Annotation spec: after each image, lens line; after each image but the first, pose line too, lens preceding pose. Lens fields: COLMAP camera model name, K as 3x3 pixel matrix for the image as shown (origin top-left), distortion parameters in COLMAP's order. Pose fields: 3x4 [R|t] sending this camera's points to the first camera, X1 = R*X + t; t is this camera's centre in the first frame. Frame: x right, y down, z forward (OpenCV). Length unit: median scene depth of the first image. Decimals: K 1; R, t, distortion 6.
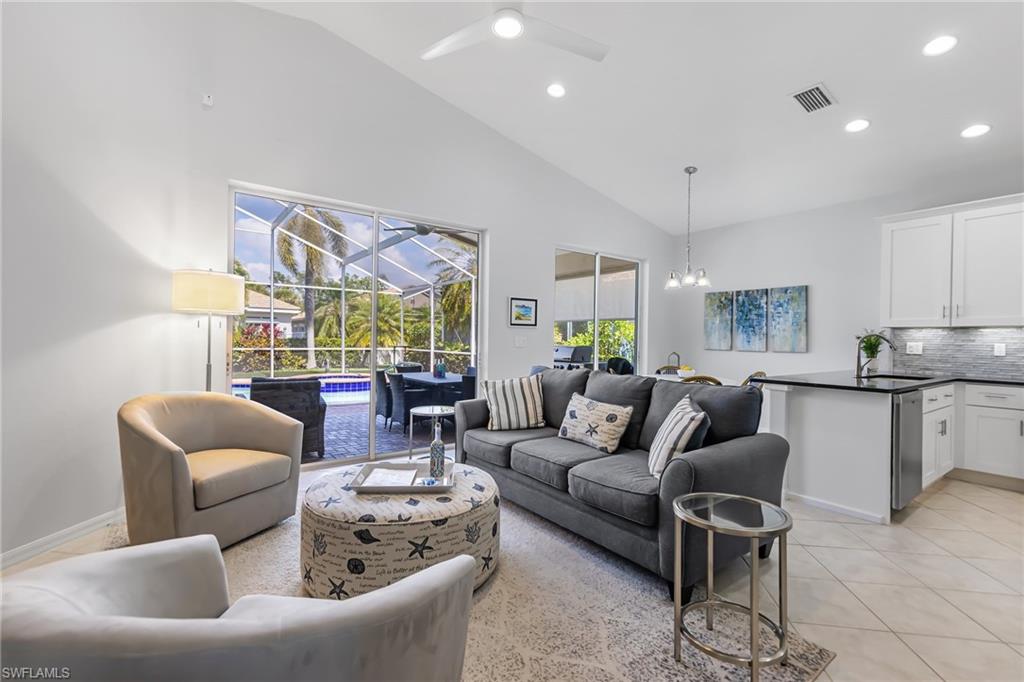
lens RADIAL K [[456.3, 0, 512.1], [0, 456.3, 339.2], [0, 0, 1]] dist [0.001149, 0.000726]
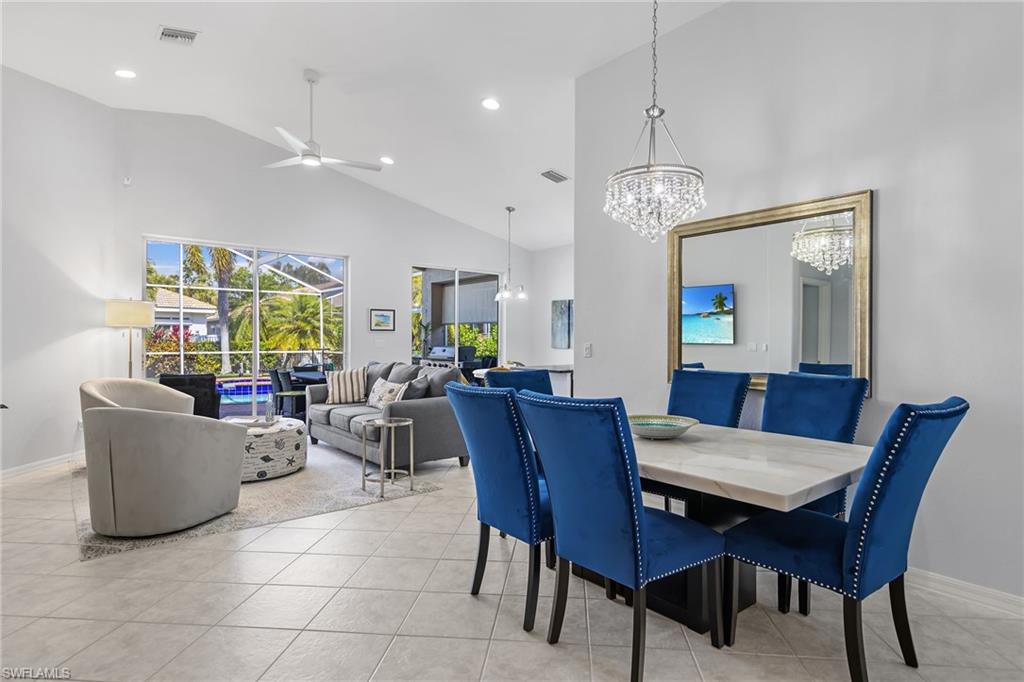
lens RADIAL K [[550.1, 0, 512.0], [0, 550.1, 341.0], [0, 0, 1]] dist [0.001936, 0.000622]
pose [[0.998702, -0.009092, 0.050107, 0.287695], [0.008948, 0.999955, 0.003082, -0.002755], [-0.050133, -0.002630, 0.998739, -0.501959]]
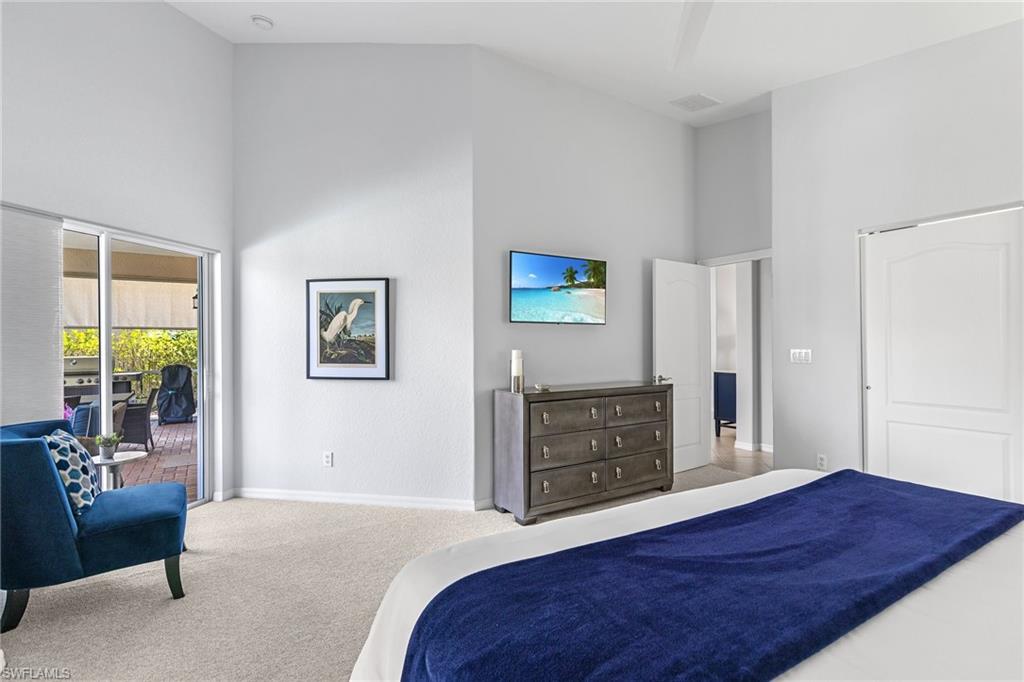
lens RADIAL K [[488.2, 0, 515.0], [0, 488.2, 338.5], [0, 0, 1]] dist [0.004389, 0.000718]
pose [[0.072781, -0.005556, 0.997332, -1.159617], [0.010761, 0.999931, 0.004785, -0.024088], [-0.997290, 0.010384, 0.072836, 0.159224]]
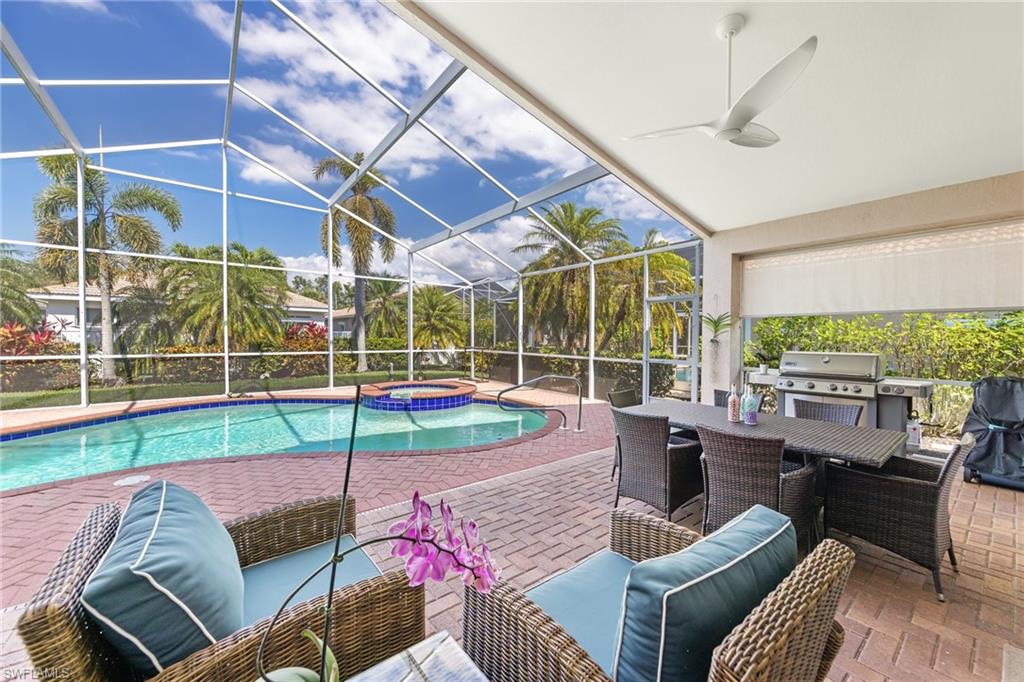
lens RADIAL K [[393.8, 0, 512.0], [0, 393.8, 341.0], [0, 0, 1]] dist [0.000398, -0.000073]
pose [[0.999699, -0.006328, 0.023685, -0.537578], [0.006000, 0.999886, 0.013860, -0.019093], [-0.023770, -0.013713, 0.999623, 0.704135]]
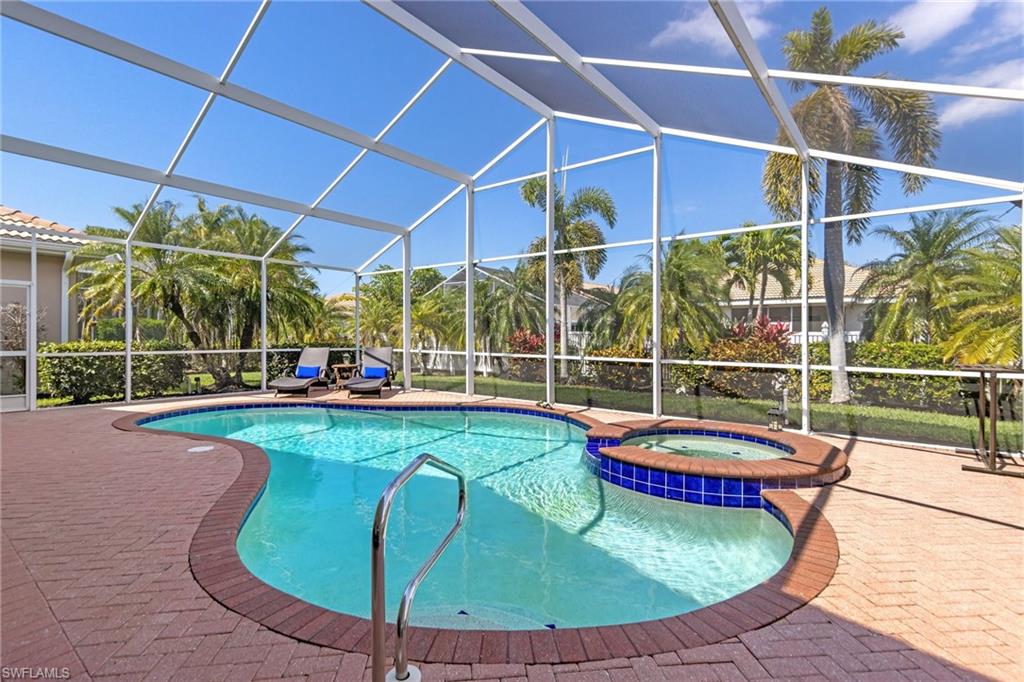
lens RADIAL K [[488.2, 0, 515.0], [0, 488.2, 338.5], [0, 0, 1]] dist [0.004389, 0.000718]
pose [[0.262248, -0.006597, -0.964978, -0.064126], [-0.007590, 0.999932, -0.008899, 0.001833], [0.964971, 0.009658, 0.262180, 1.706165]]
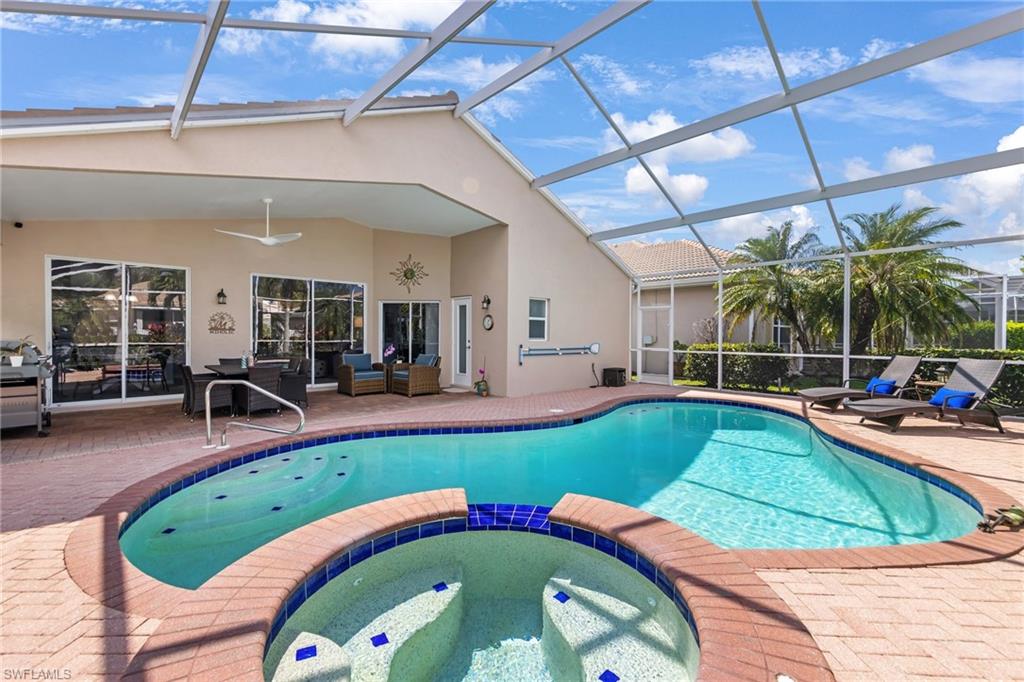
lens RADIAL K [[422.3, 0, 512.0], [0, 422.3, 341.0], [0, 0, 1]] dist [-0.000063, -0.000008]
pose [[-0.991049, -0.017798, -0.132304, -0.818651], [-0.020001, 0.999682, 0.015343, -0.015650], [0.131989, 0.017852, -0.991090, 2.596638]]
